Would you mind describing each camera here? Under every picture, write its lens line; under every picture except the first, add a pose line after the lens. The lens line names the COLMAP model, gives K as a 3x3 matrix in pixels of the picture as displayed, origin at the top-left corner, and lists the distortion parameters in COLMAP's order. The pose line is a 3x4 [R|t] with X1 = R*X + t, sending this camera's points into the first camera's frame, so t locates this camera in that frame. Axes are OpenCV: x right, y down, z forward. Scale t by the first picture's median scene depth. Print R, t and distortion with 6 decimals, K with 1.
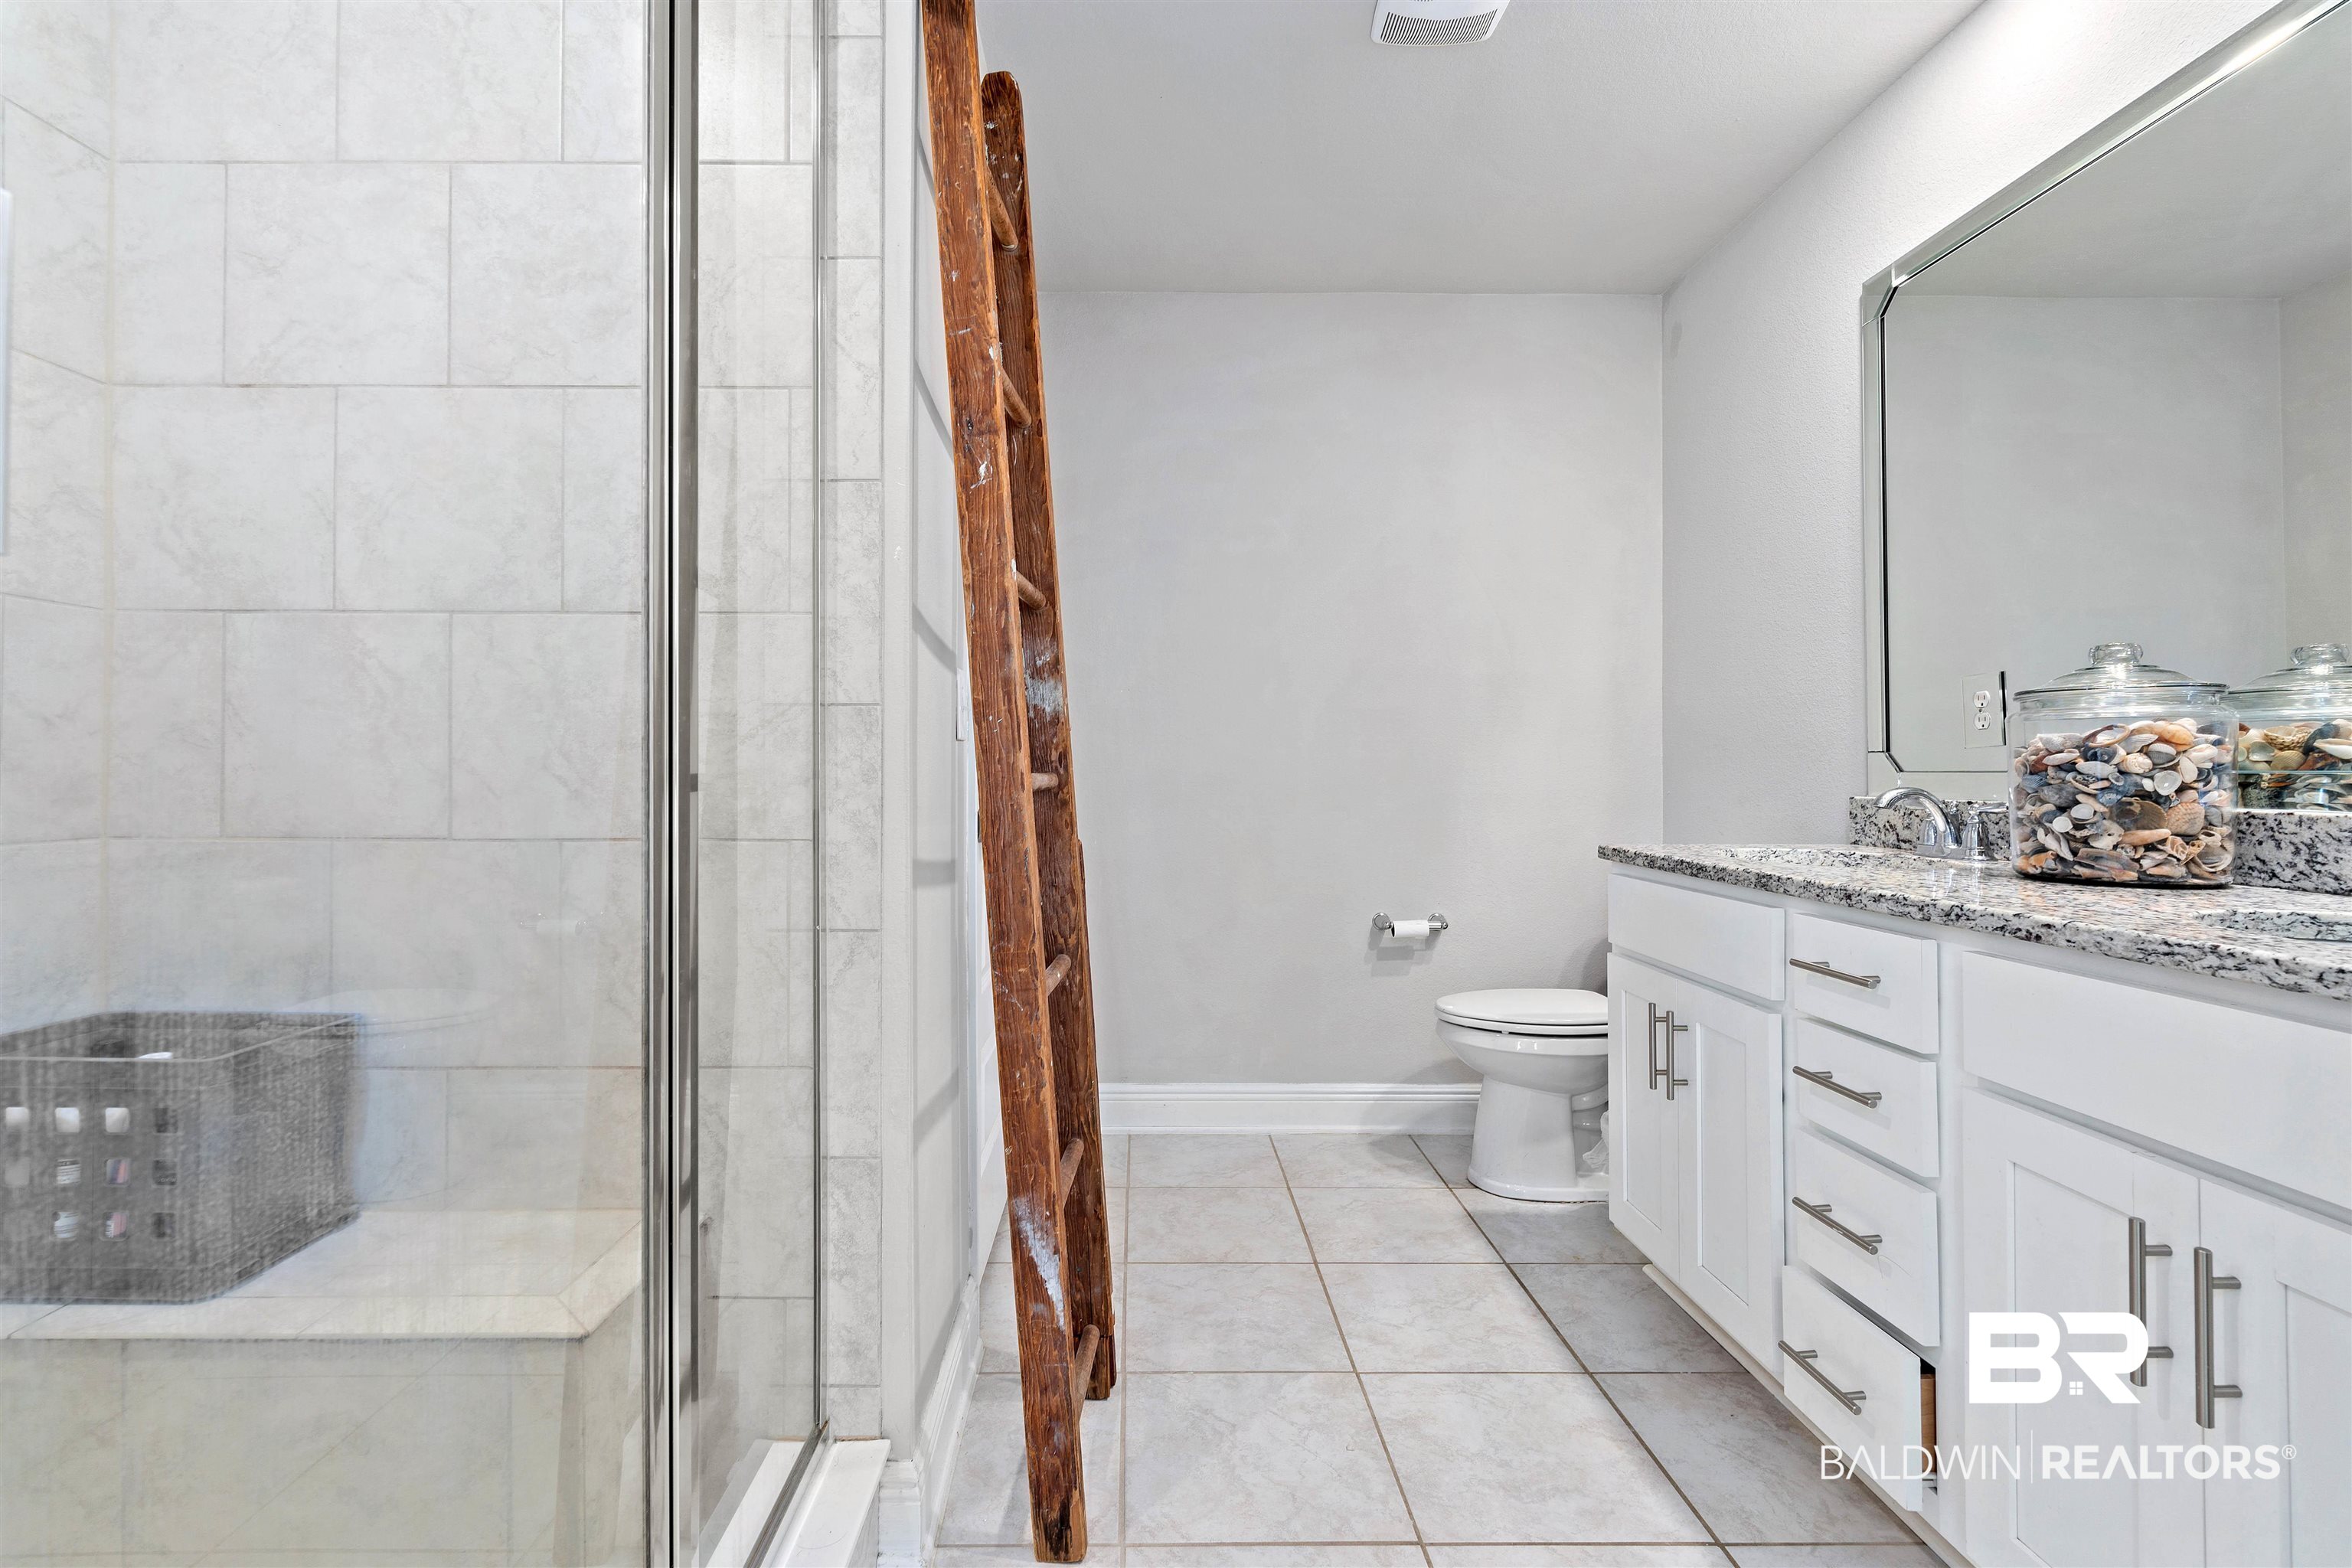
lens RADIAL K [[1031.1, 0, 1206.4], [0, 1031.1, 783.3], [0, 0, 1]] dist [0.003774, -0.003715]
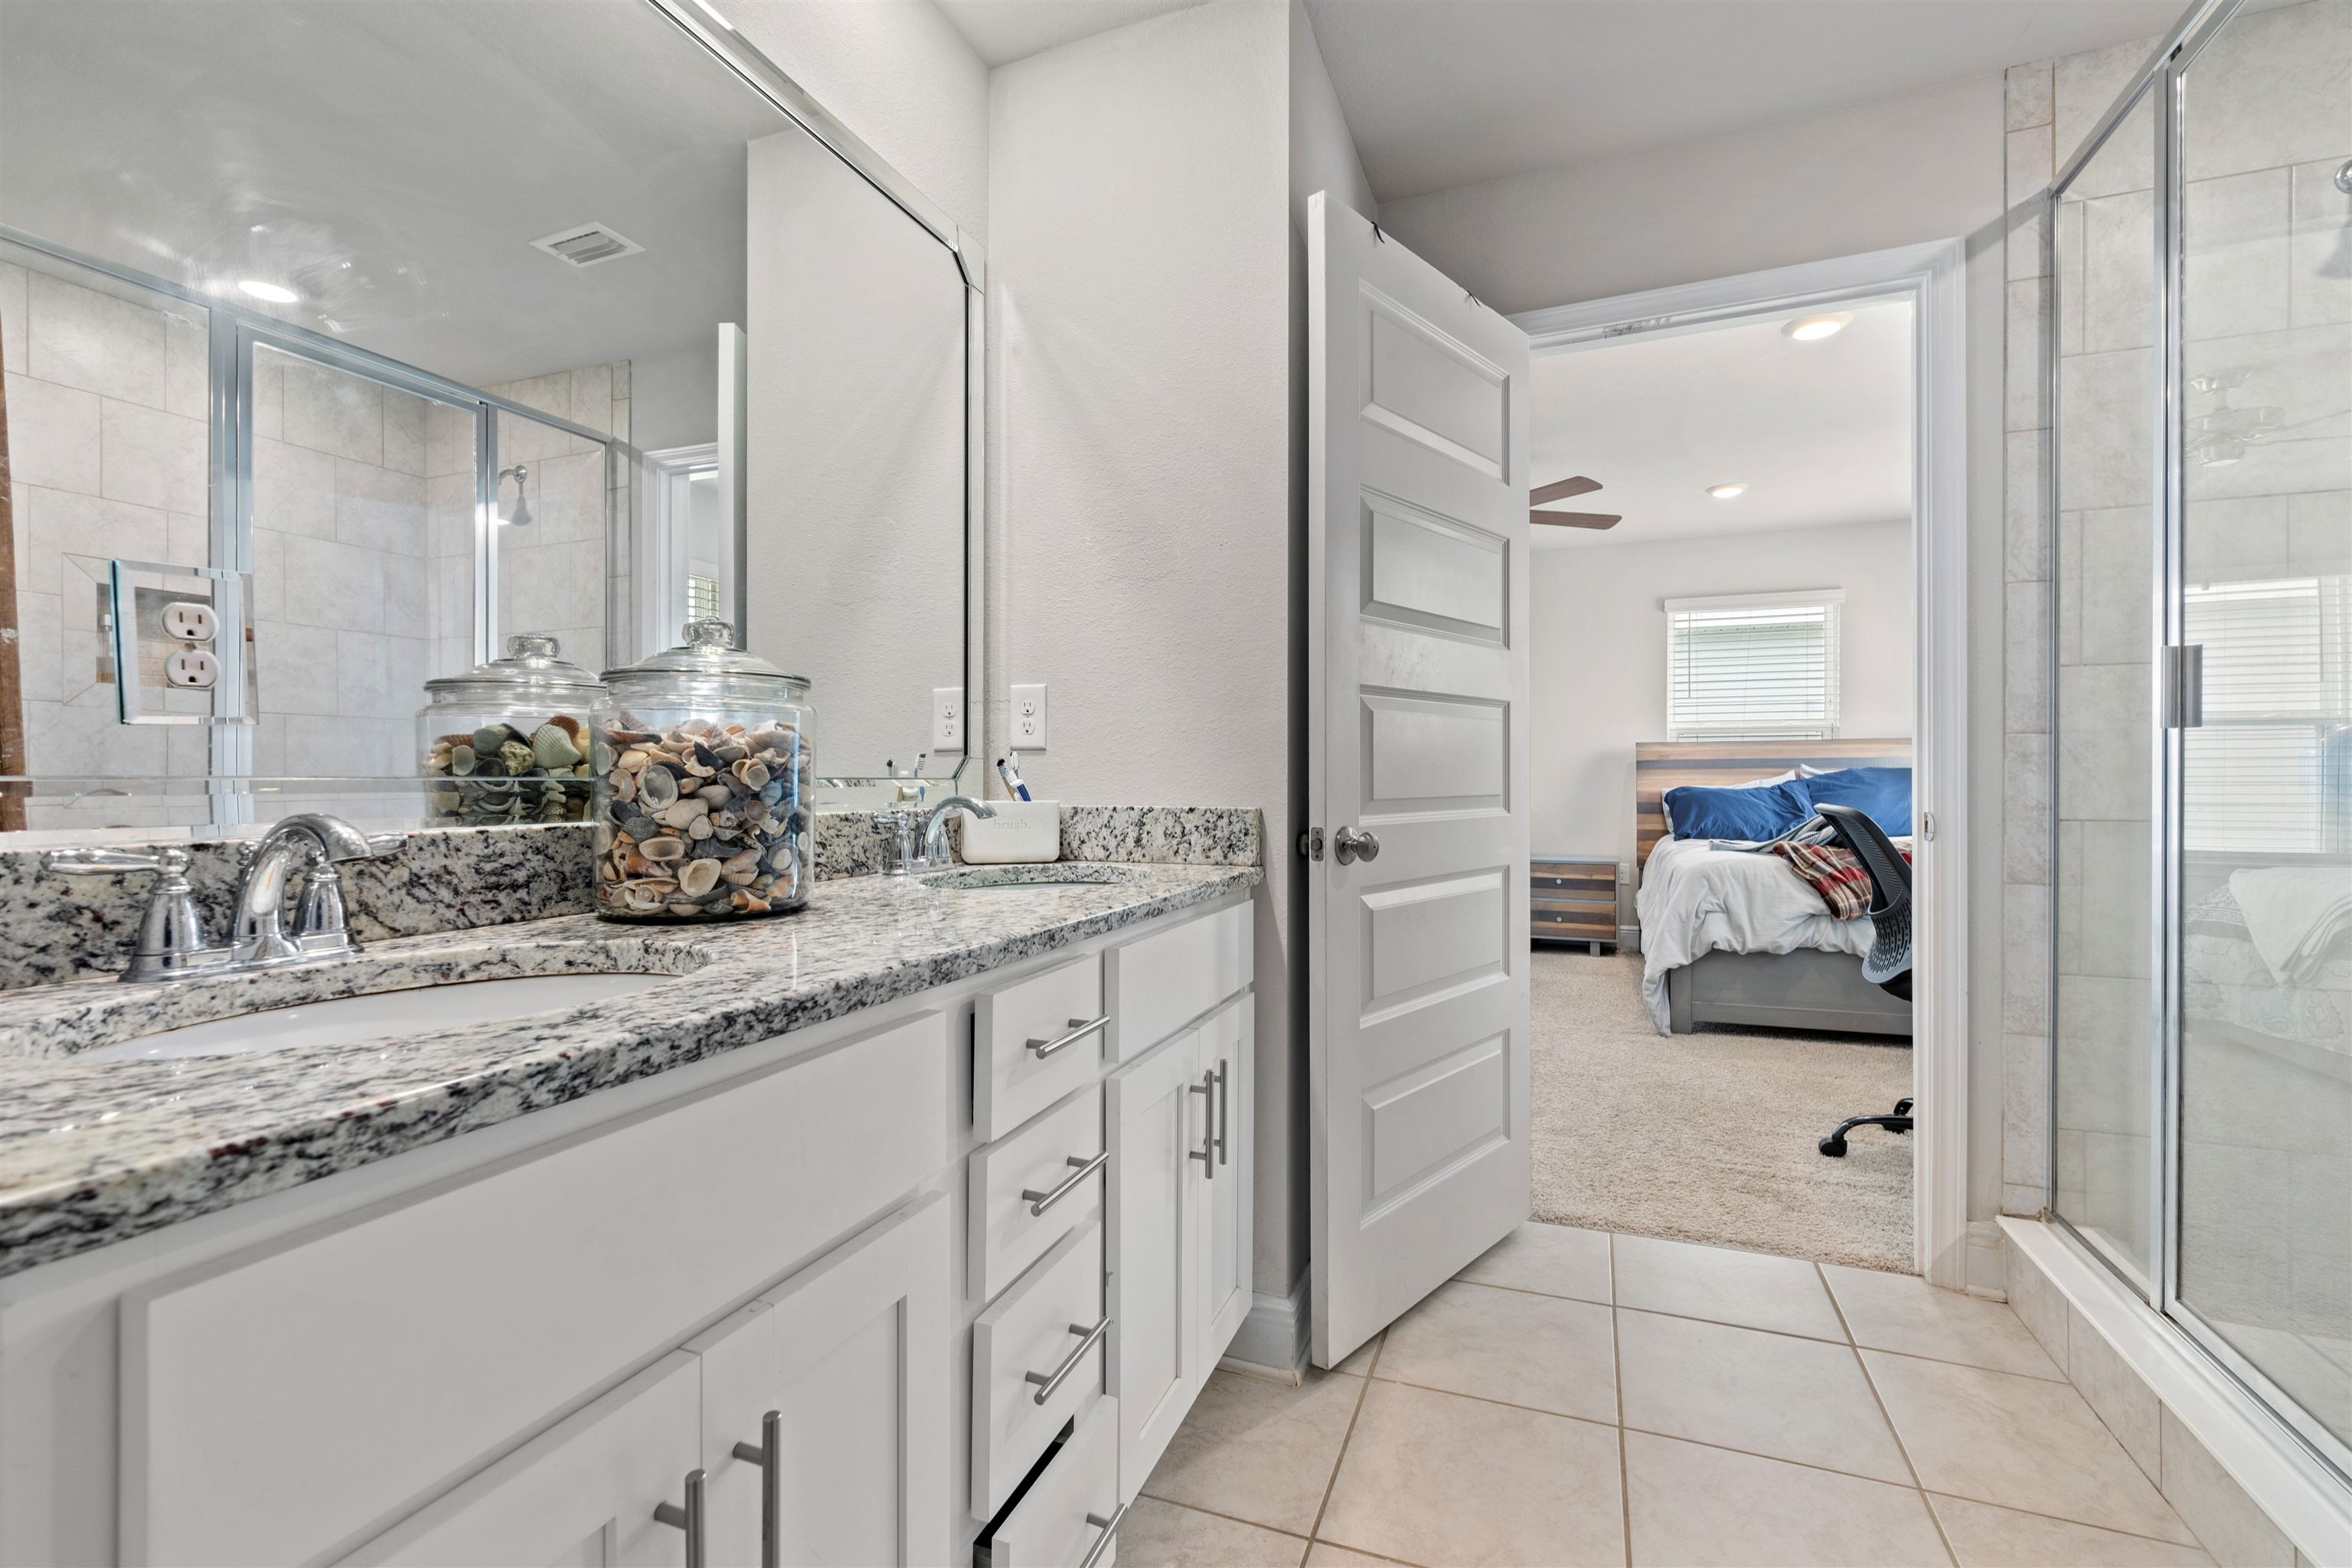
lens RADIAL K [[1031.1, 0, 1206.4], [0, 1031.1, 783.3], [0, 0, 1]] dist [0.003774, -0.003715]
pose [[-0.933267, 0.000260, 0.359184, 0.208244], [0.001832, 0.999990, 0.004037, -0.010629], [-0.359180, 0.004426, -0.933258, 1.548056]]
